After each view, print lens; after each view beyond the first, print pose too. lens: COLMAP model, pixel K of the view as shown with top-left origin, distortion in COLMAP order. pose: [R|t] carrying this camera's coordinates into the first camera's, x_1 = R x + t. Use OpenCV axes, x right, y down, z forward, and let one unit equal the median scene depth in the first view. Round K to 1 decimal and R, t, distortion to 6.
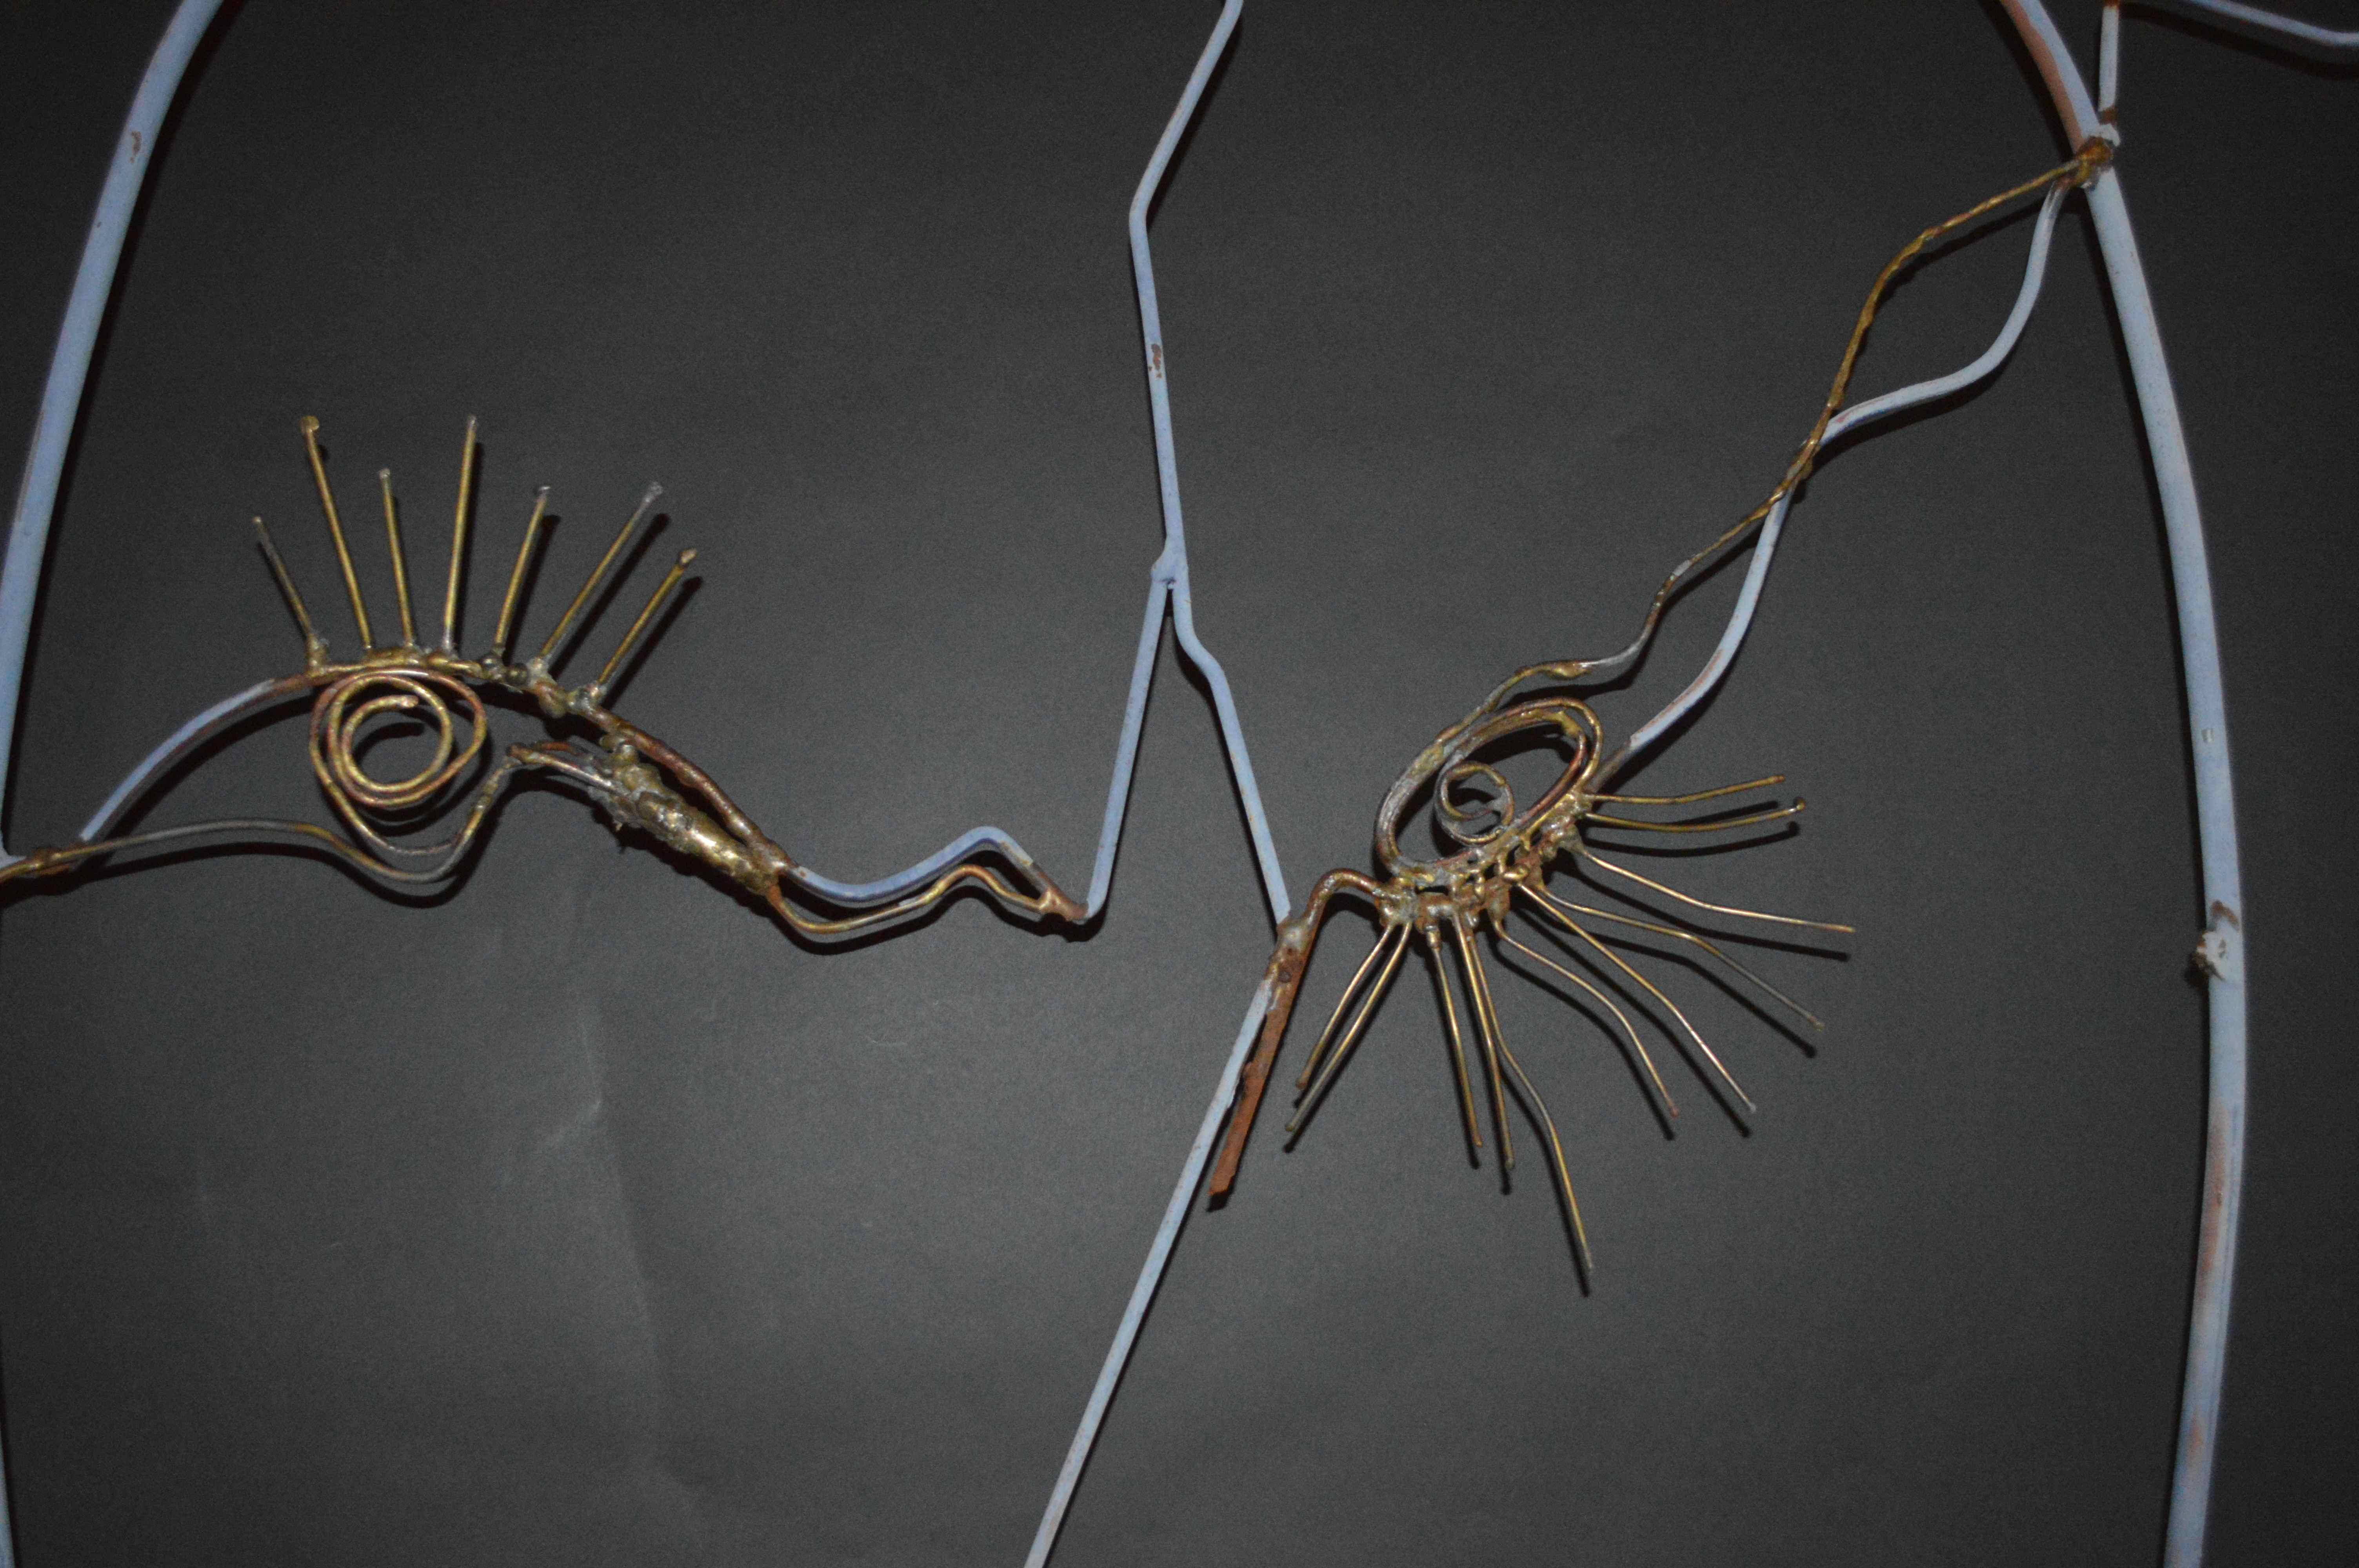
lens RADIAL K [[2346.6, 0, 1174.8], [0, 2346.6, 794.8], [0, 0, 1]] dist [-0.059310, 0.000000]
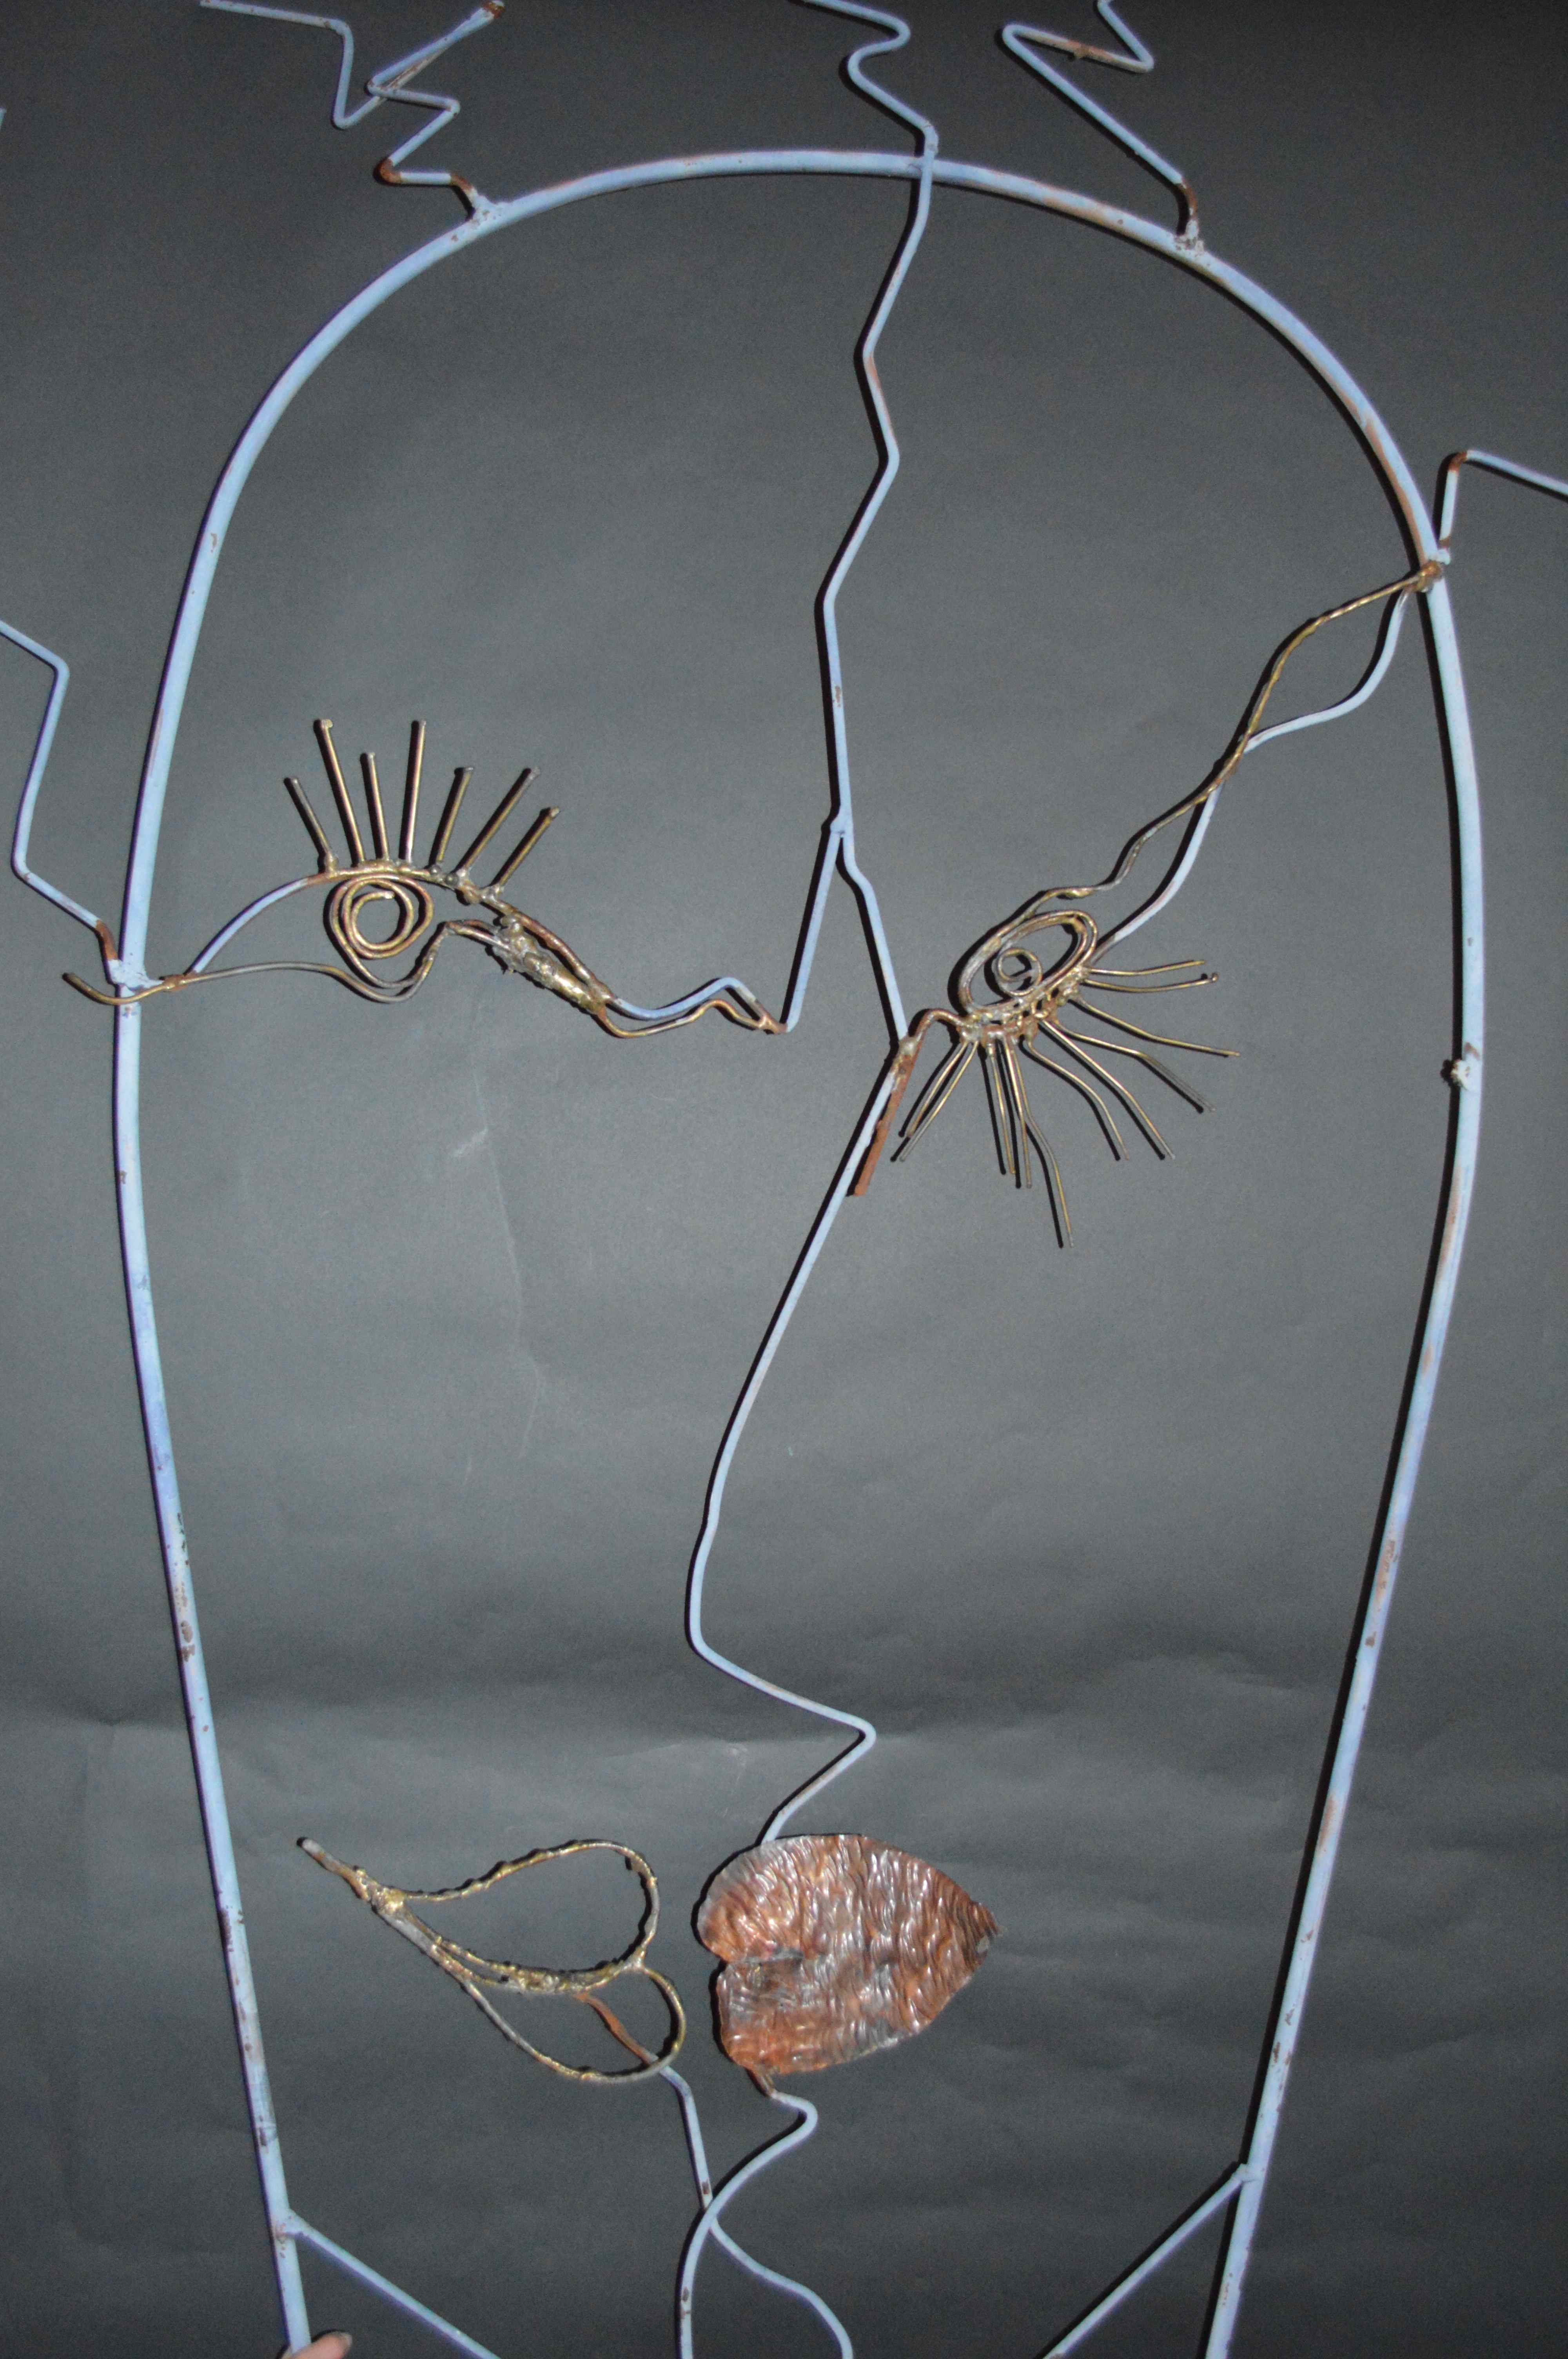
lens RADIAL K [[2346.6, 0, 776.2], [0, 2346.6, 1168.2], [0, 0, 1]] dist [-0.059310, 0.000000]
pose [[0.998503, 0.030392, -0.045484, 0.034622], [-0.023053, 0.987810, 0.153949, -0.111605], [0.049608, -0.152670, 0.987031, -0.687149]]
